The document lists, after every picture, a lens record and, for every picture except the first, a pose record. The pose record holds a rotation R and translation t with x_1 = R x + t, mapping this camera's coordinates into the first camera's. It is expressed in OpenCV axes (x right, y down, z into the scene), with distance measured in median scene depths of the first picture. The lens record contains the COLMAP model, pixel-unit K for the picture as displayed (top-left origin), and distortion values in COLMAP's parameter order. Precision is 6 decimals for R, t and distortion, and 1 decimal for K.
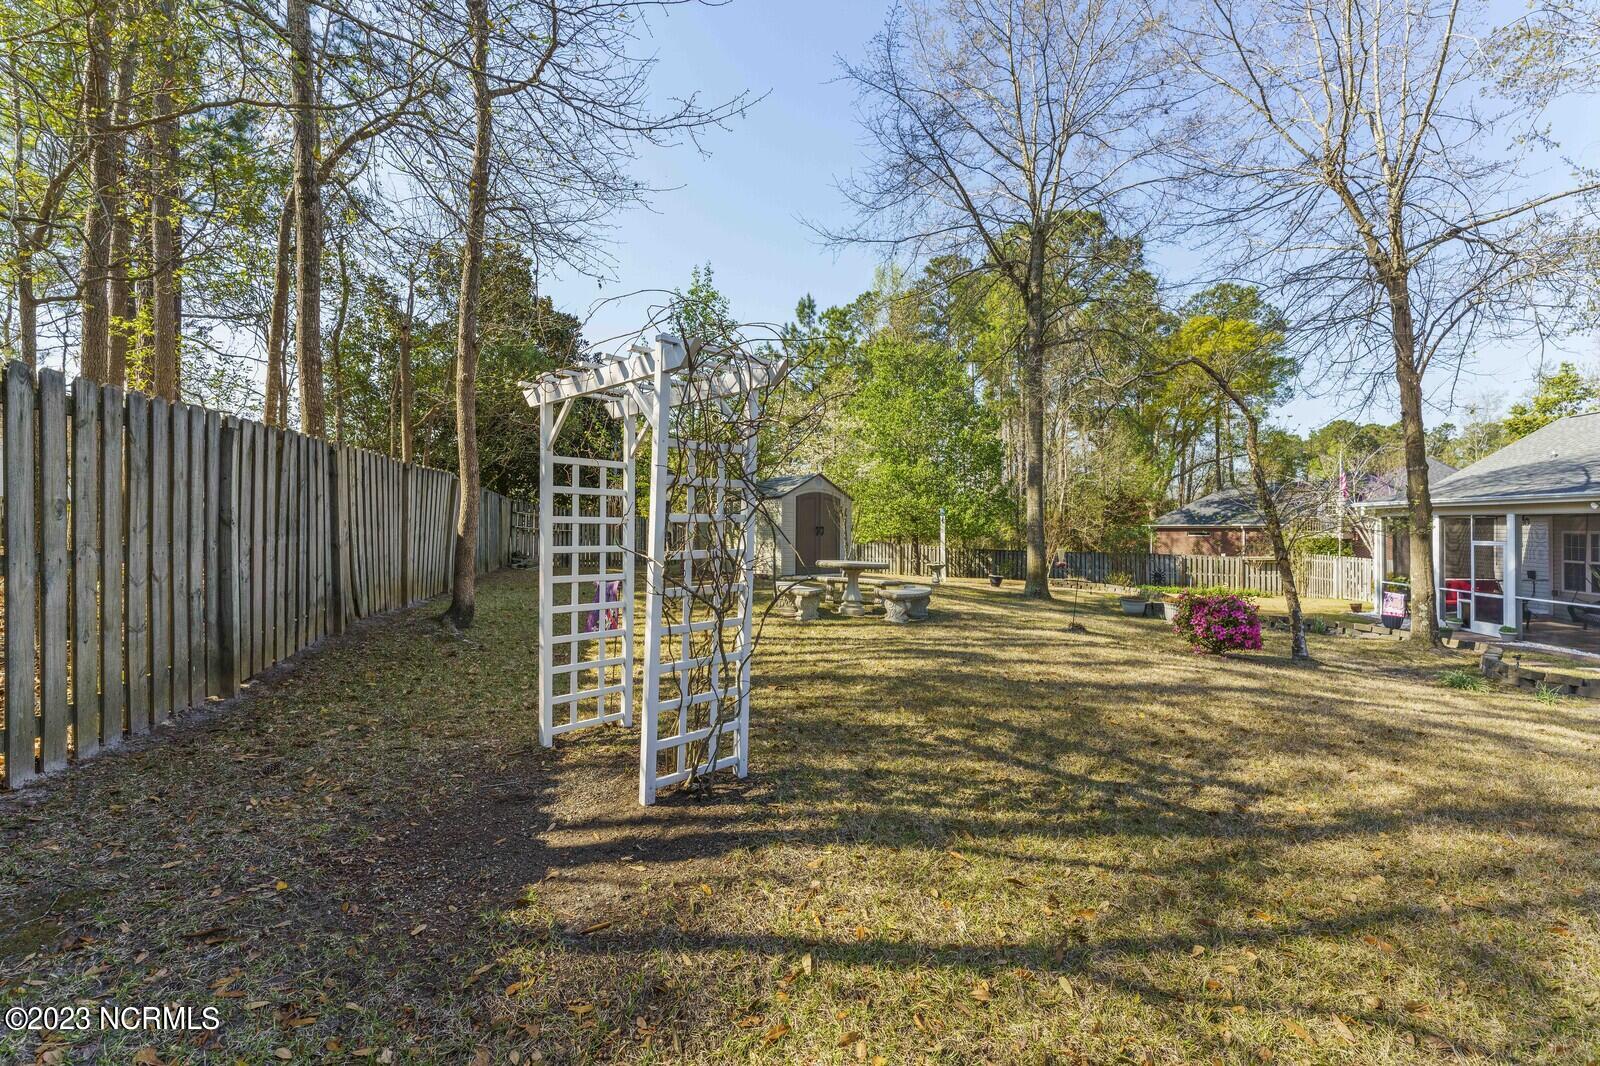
lens RADIAL K [[701.9, 0, 801.0], [0, 701.9, 524.9], [0, 0, 1]] dist [-0.005626, 0.000731]
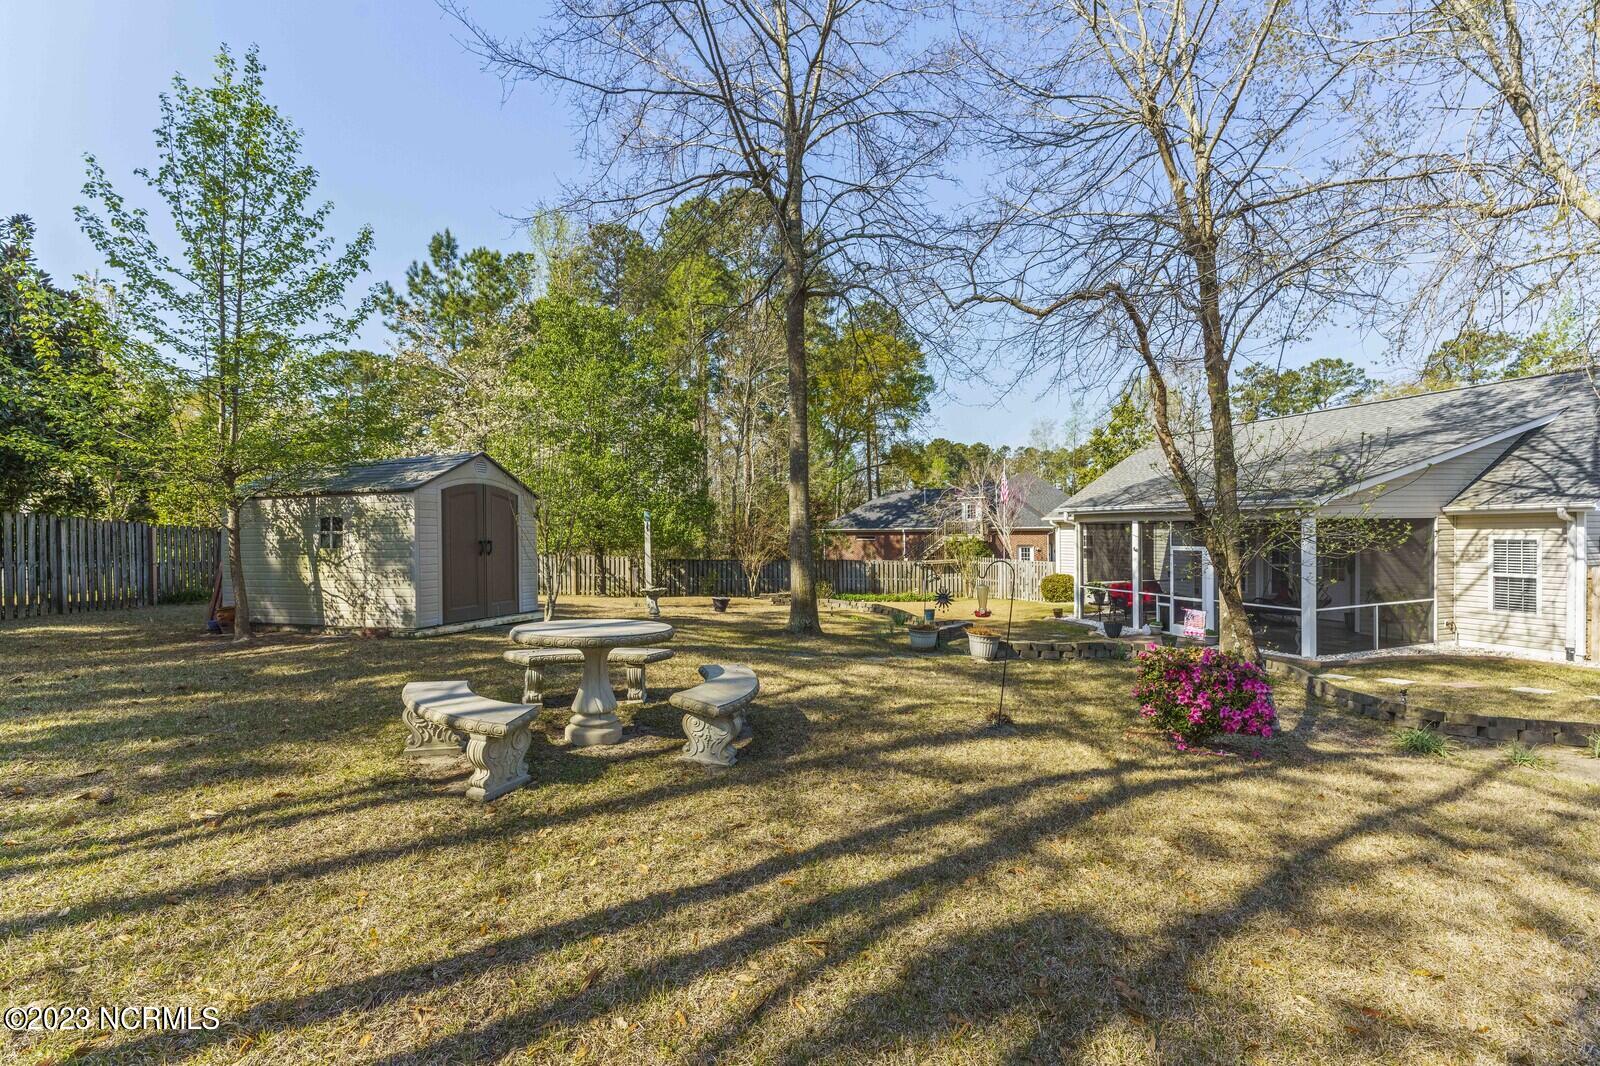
lens RADIAL K [[701.9, 0, 768.2], [0, 701.9, 548.5], [0, 0, 1]] dist [-0.005626, 0.000731]
pose [[0.902736, -0.016948, 0.429860, -0.008120], [0.004326, 0.999531, 0.030323, -0.004615], [-0.430173, -0.025514, 0.902386, 0.210976]]
